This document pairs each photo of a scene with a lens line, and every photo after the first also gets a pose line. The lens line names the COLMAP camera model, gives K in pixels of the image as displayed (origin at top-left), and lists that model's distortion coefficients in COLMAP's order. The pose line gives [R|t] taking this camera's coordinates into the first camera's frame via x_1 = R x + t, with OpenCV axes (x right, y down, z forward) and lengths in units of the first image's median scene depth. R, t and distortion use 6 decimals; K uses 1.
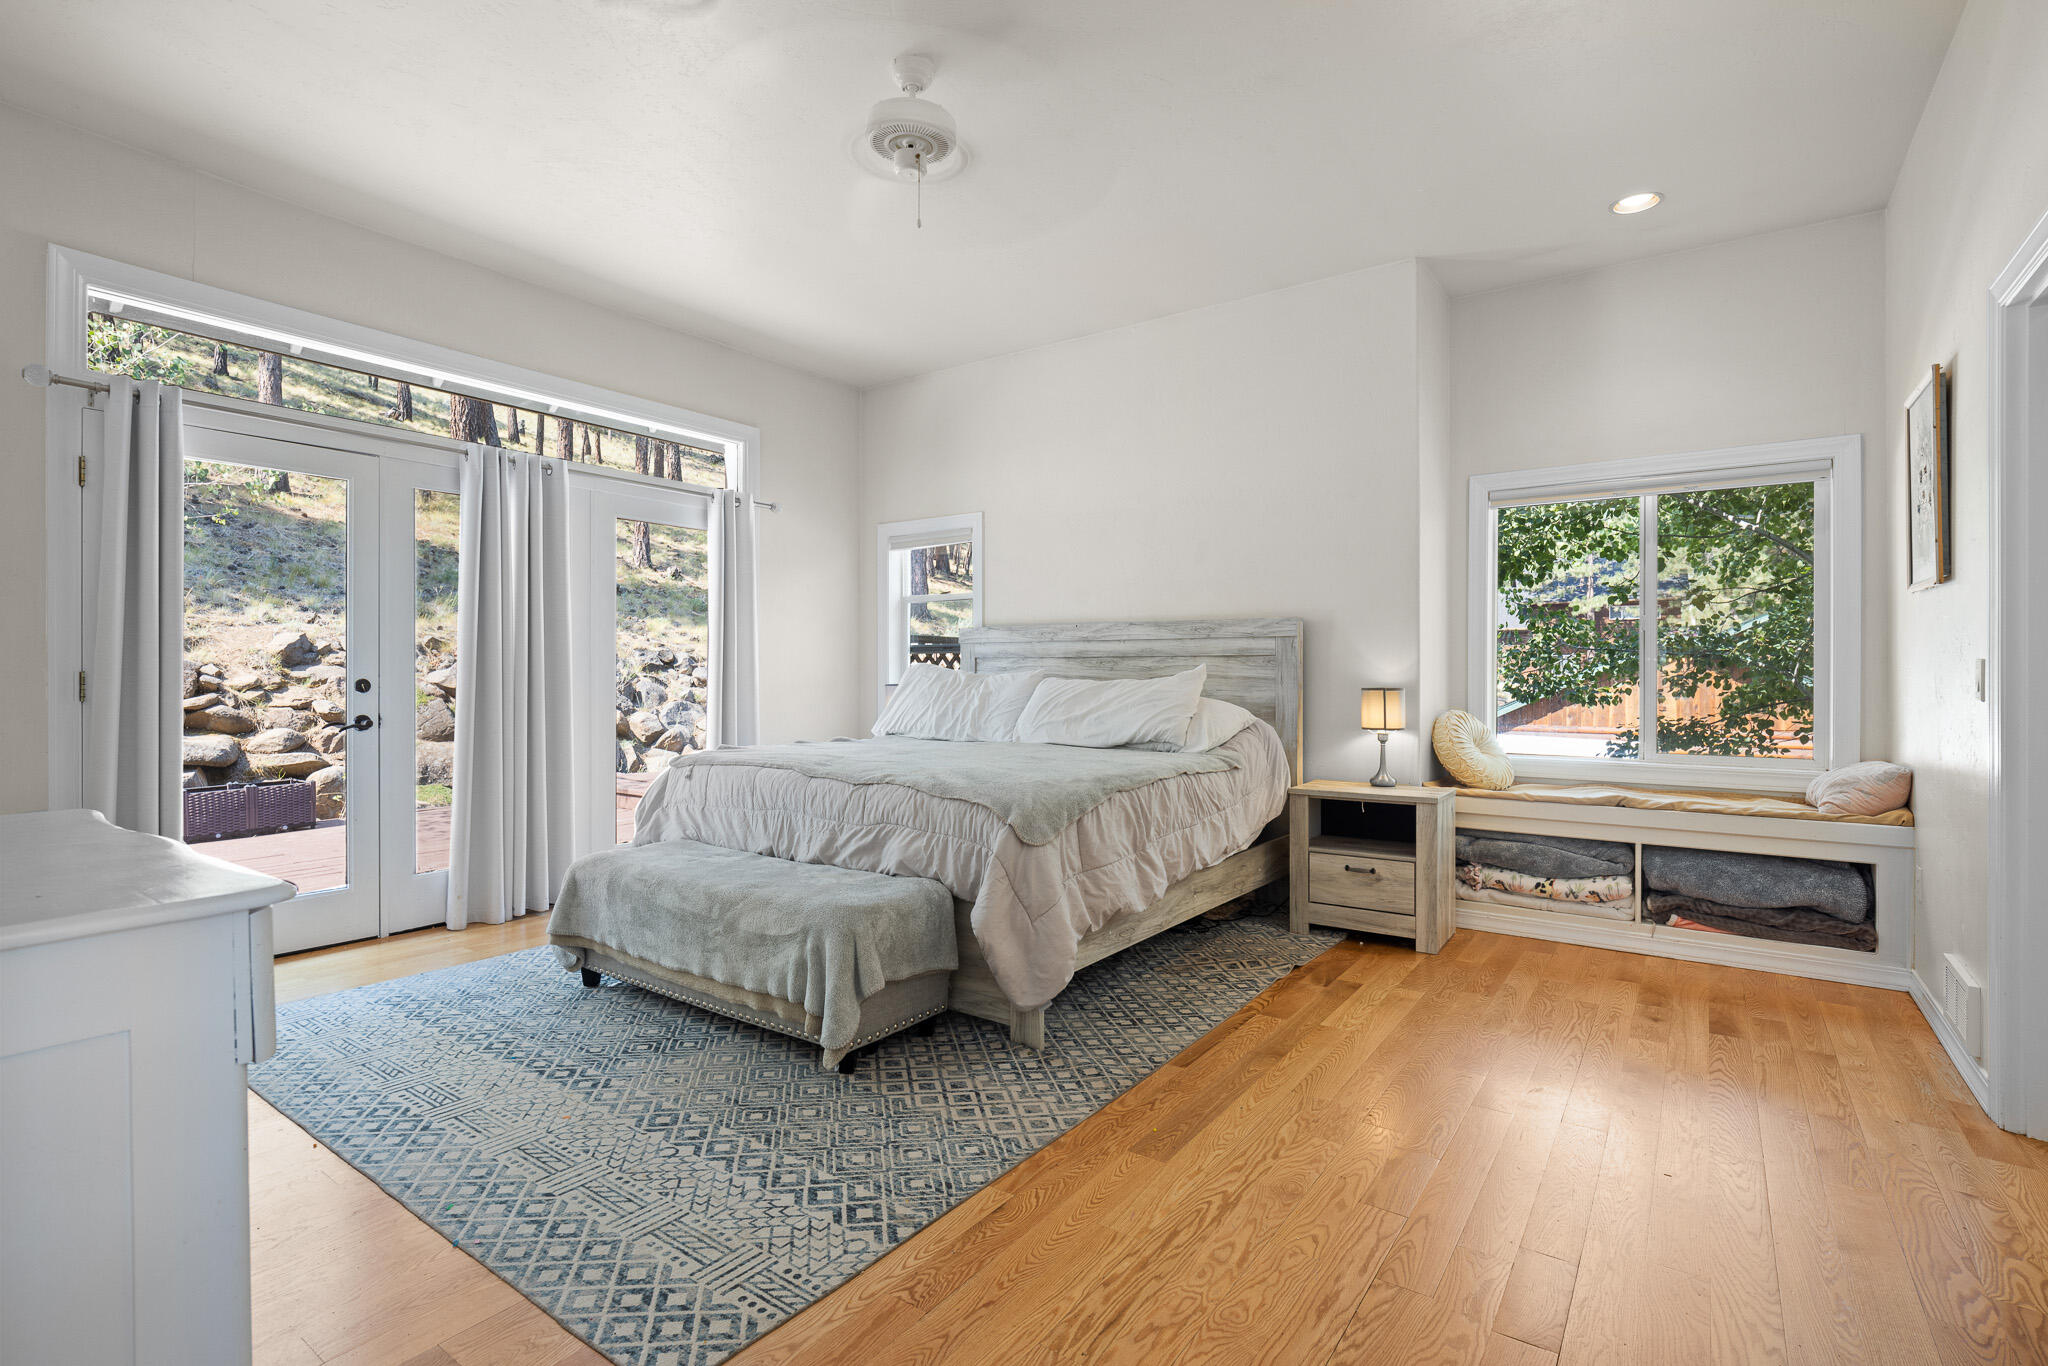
lens RADIAL K [[967.8, 0, 1021.6], [0, 967.8, 676.0], [0, 0, 1]] dist [-0.005049, -0.000073]
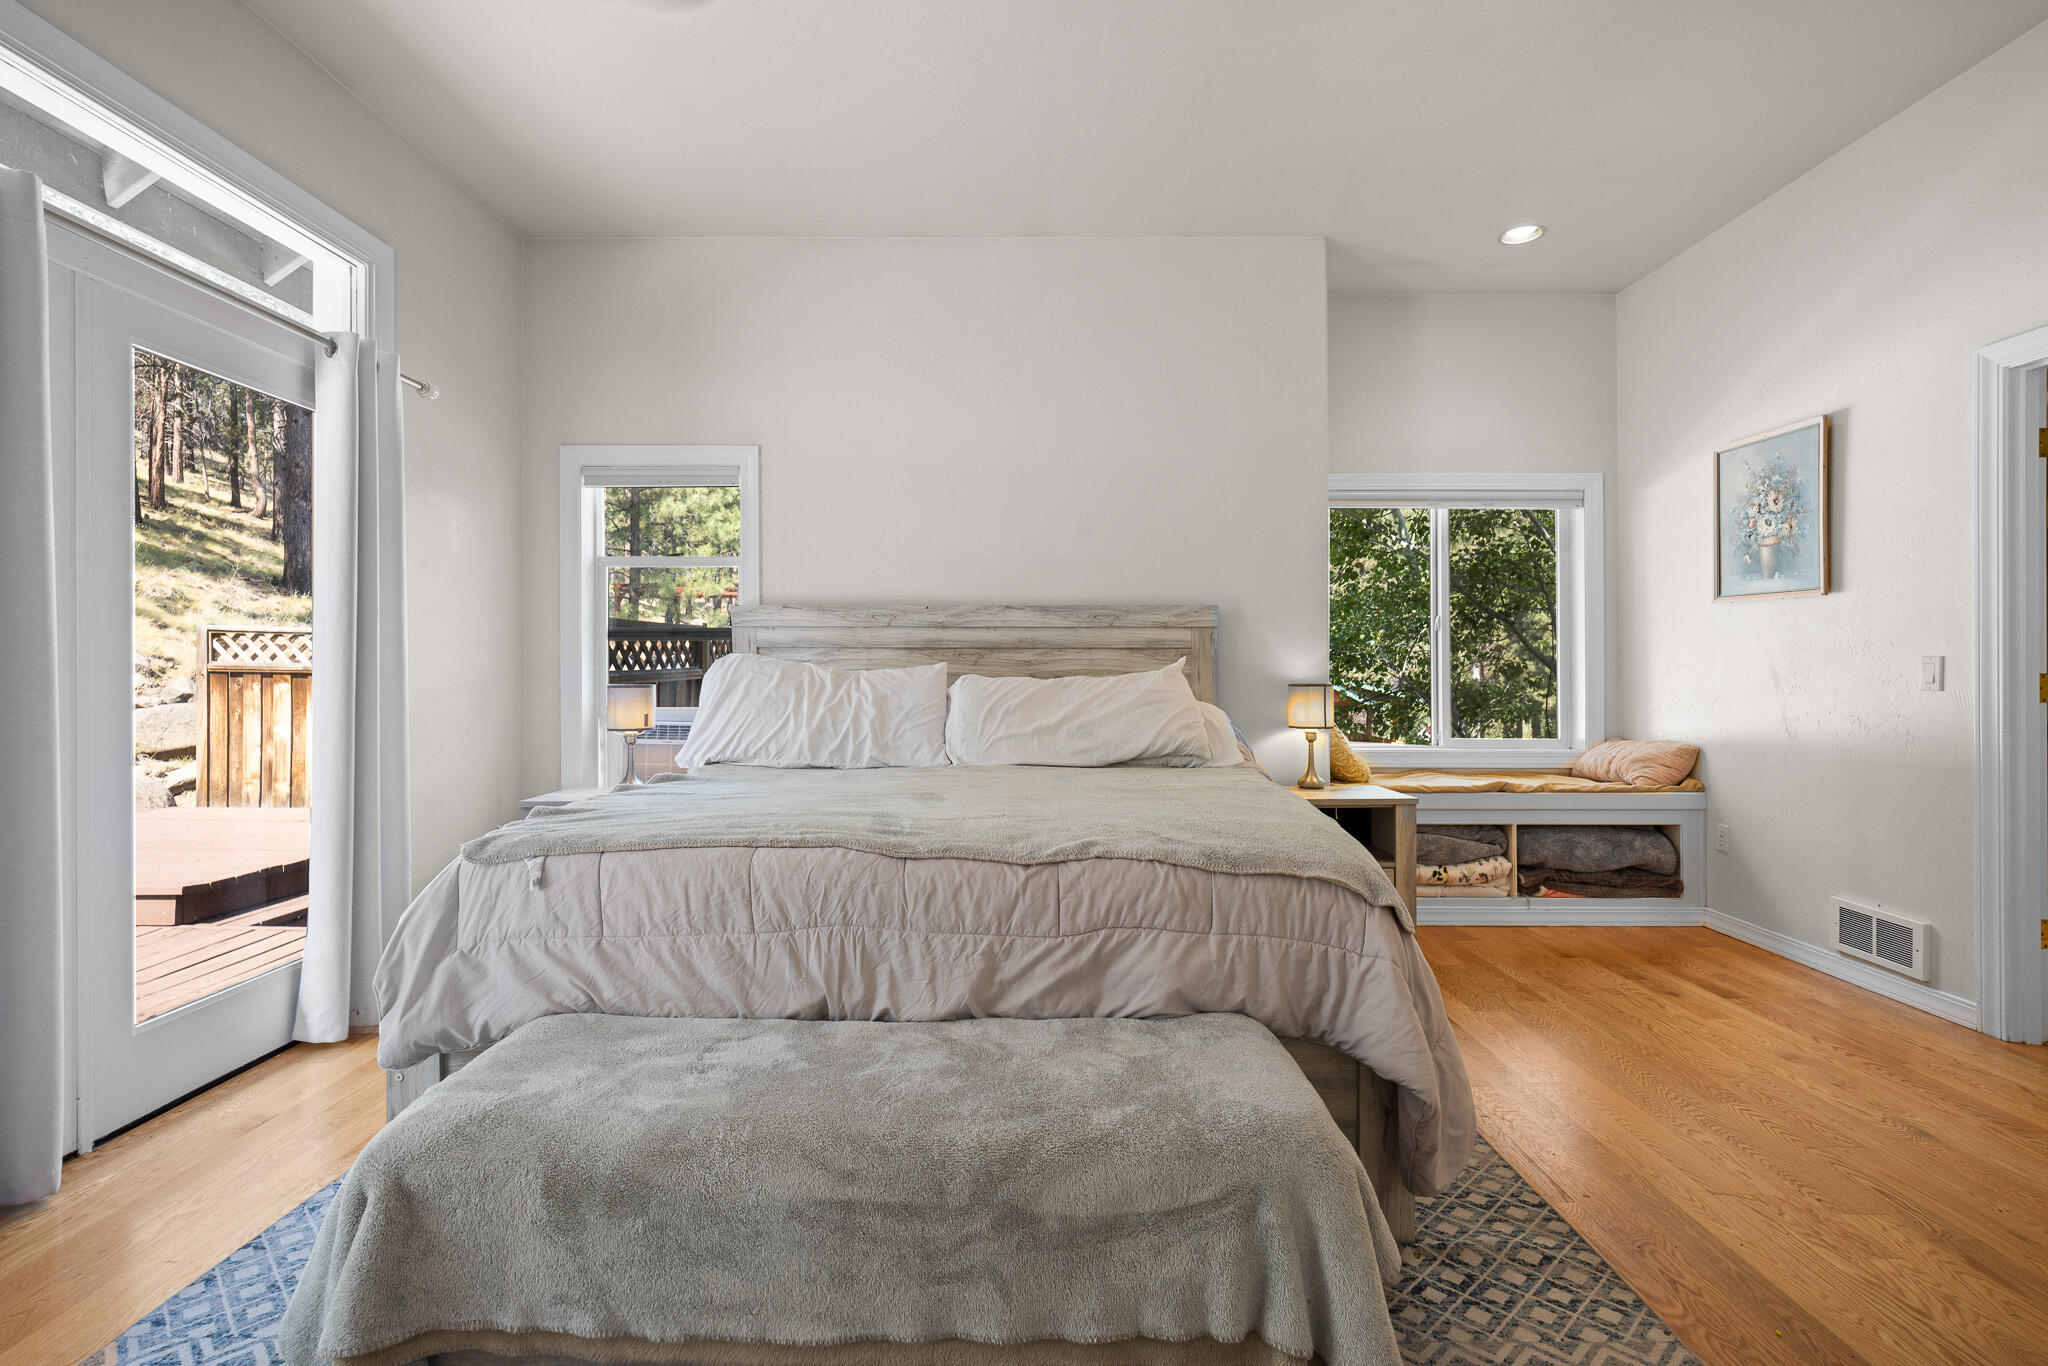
lens RADIAL K [[924.6, 0, 1025.5], [0, 924.6, 671.9], [0, 0, 1]] dist [-0.000771, -0.000629]
pose [[0.814320, -0.003589, 0.580405, -0.417389], [0.002200, 0.999993, 0.003097, -0.003016], [-0.580412, -0.001245, 0.814322, 0.477668]]
